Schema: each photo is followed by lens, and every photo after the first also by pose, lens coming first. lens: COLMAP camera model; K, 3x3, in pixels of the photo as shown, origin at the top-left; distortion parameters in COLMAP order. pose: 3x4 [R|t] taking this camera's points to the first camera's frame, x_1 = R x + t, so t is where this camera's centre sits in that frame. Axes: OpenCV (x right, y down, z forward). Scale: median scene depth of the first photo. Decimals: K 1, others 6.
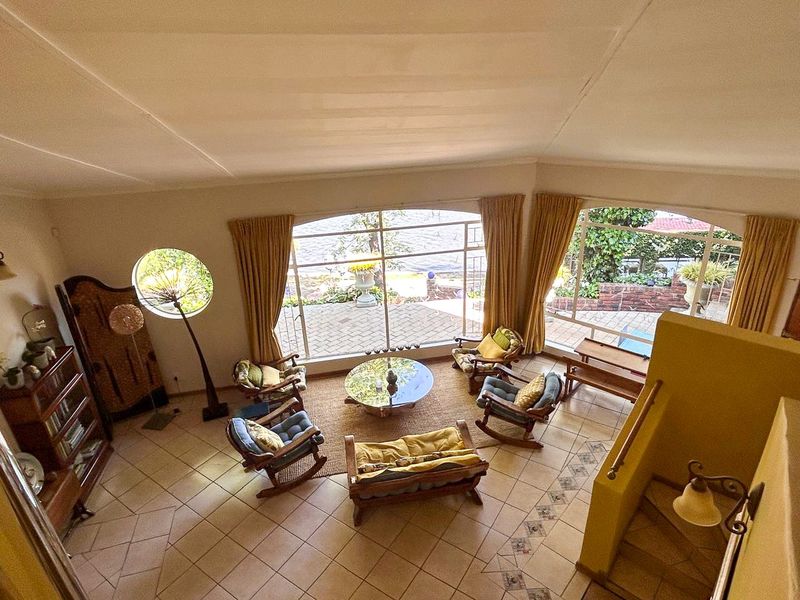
lens RADIAL K [[411.3, 0, 403.7], [0, 411.3, 303.4], [0, 0, 1]] dist [-0.002846, -0.000044]
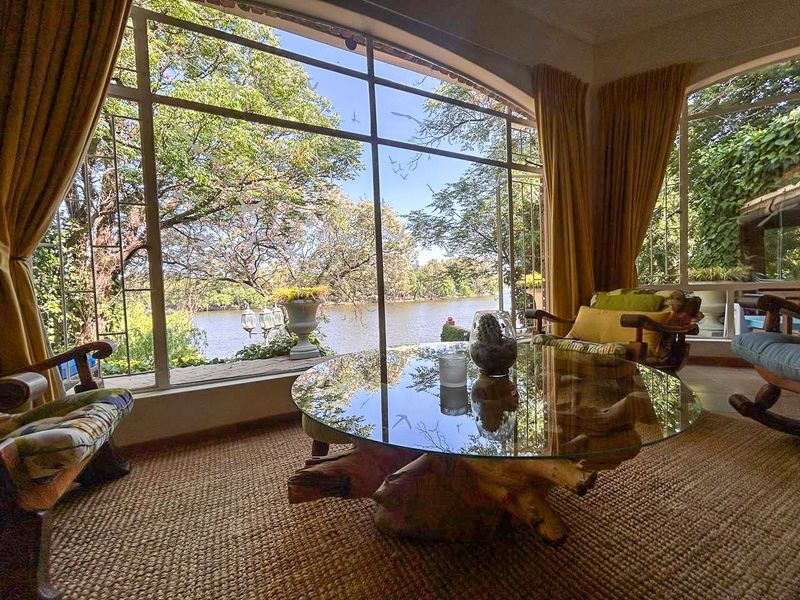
lens RADIAL K [[324.8, 0, 401.1], [0, 324.8, 297.1], [0, 0, 1]] dist [-0.000120, 0.000790]
pose [[0.961807, -0.002766, 0.273713, -0.125037], [0.098718, 0.936160, -0.337429, 0.190121], [-0.255306, 0.351562, 0.900679, 0.739624]]
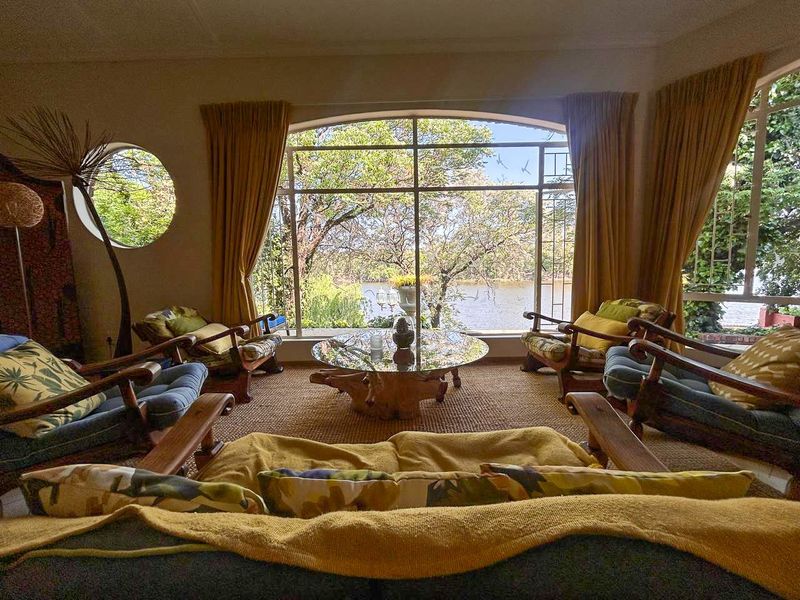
lens RADIAL K [[324.8, 0, 401.1], [0, 324.8, 297.1], [0, 0, 1]] dist [-0.000120, 0.000790]
pose [[0.980488, 0.037867, -0.192899, 0.038651], [-0.089606, 0.959491, -0.267110, 0.217138], [0.174970, 0.279183, 0.944162, 0.544221]]
